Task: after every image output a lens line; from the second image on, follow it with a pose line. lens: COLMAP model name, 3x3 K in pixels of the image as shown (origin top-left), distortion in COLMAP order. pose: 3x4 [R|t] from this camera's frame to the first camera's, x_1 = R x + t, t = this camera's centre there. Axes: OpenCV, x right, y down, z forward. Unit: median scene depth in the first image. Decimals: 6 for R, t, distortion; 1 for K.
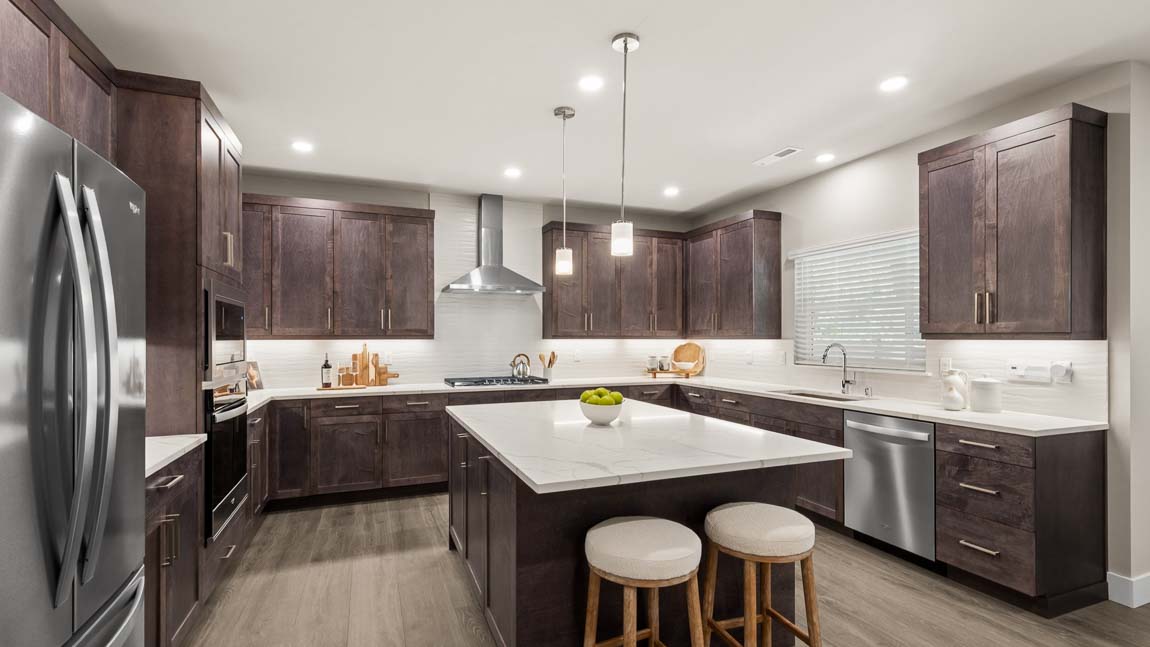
lens RADIAL K [[535.9, 0, 577.1], [0, 535.9, 337.3], [0, 0, 1]] dist [0.005528, 0.000155]
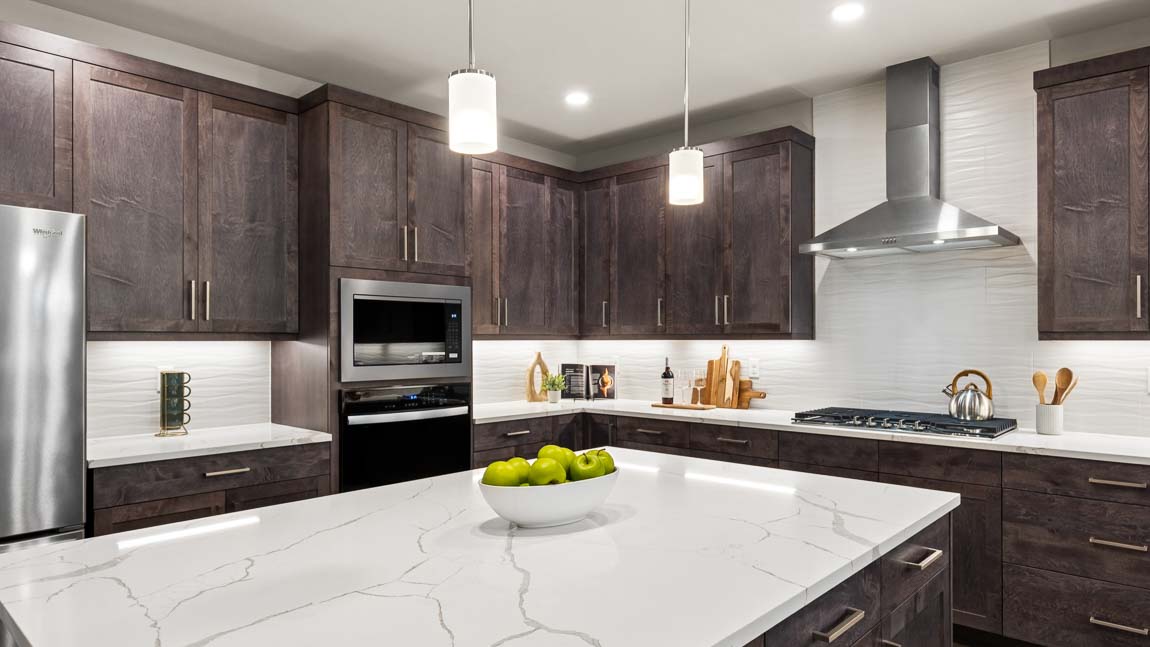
lens RADIAL K [[685.8, 0, 590.5], [0, 685.8, 338.1], [0, 0, 1]] dist [0.005912, -0.001997]
pose [[0.432456, -0.000791, -0.901655, 0.355752], [0.001583, 0.999999, -0.000118, 0.001755], [0.901654, -0.001377, 0.432457, 0.493928]]
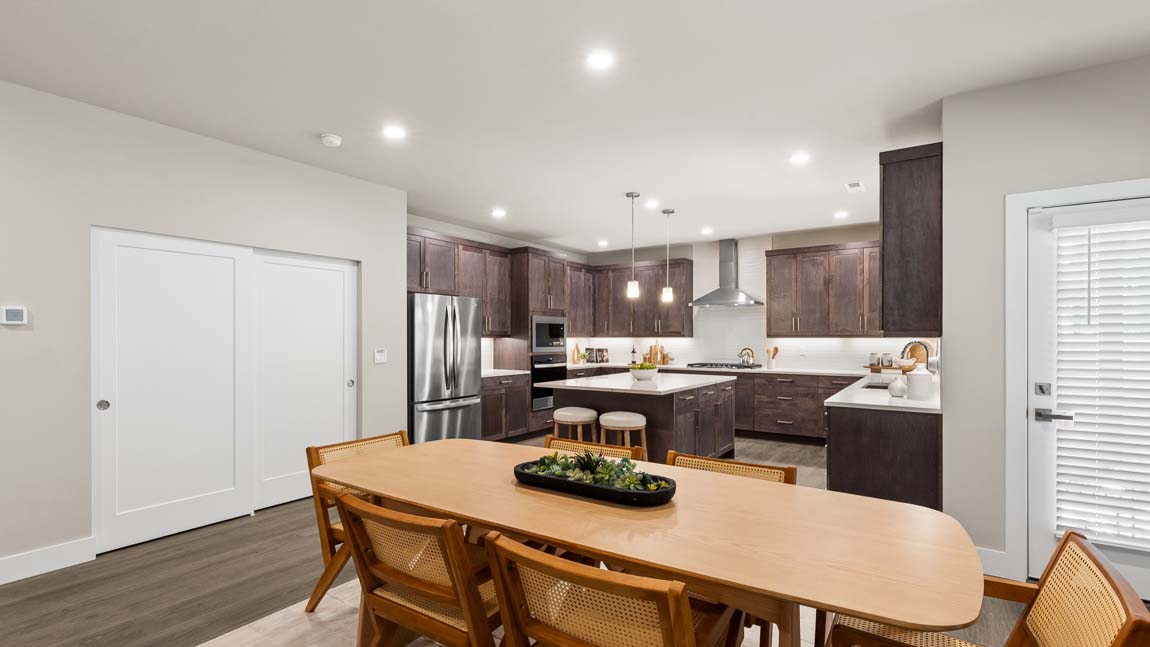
lens RADIAL K [[535.9, 0, 553.3], [0, 535.9, 339.8], [0, 0, 1]] dist [0.005528, 0.000155]
pose [[0.526119, 0.004110, -0.850401, 0.965387], [0.000357, 0.999987, 0.005054, 0.002132], [0.850411, -0.002963, 0.526110, -0.206074]]
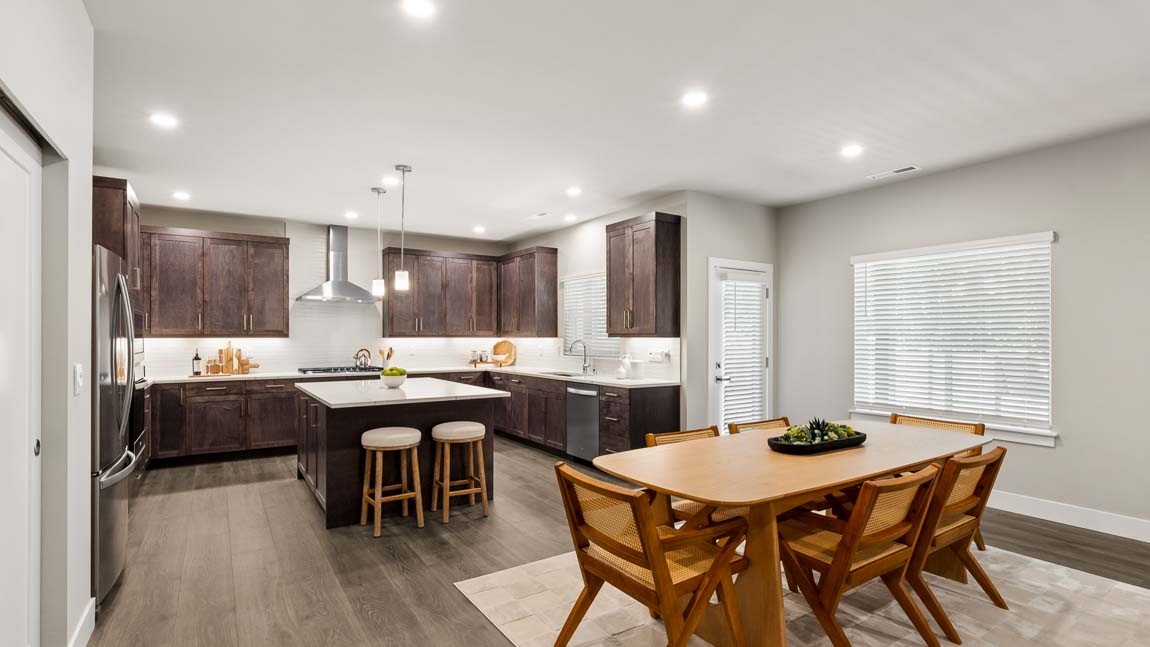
lens RADIAL K [[573.0, 0, 603.0], [0, 573.0, 337.1], [0, 0, 1]] dist [-0.004471, -0.000612]
pose [[0.974820, -0.000323, 0.222991, 0.176330], [0.000083, 0.999999, 0.001084, 0.000846], [-0.222992, -0.001038, 0.974820, -0.554371]]
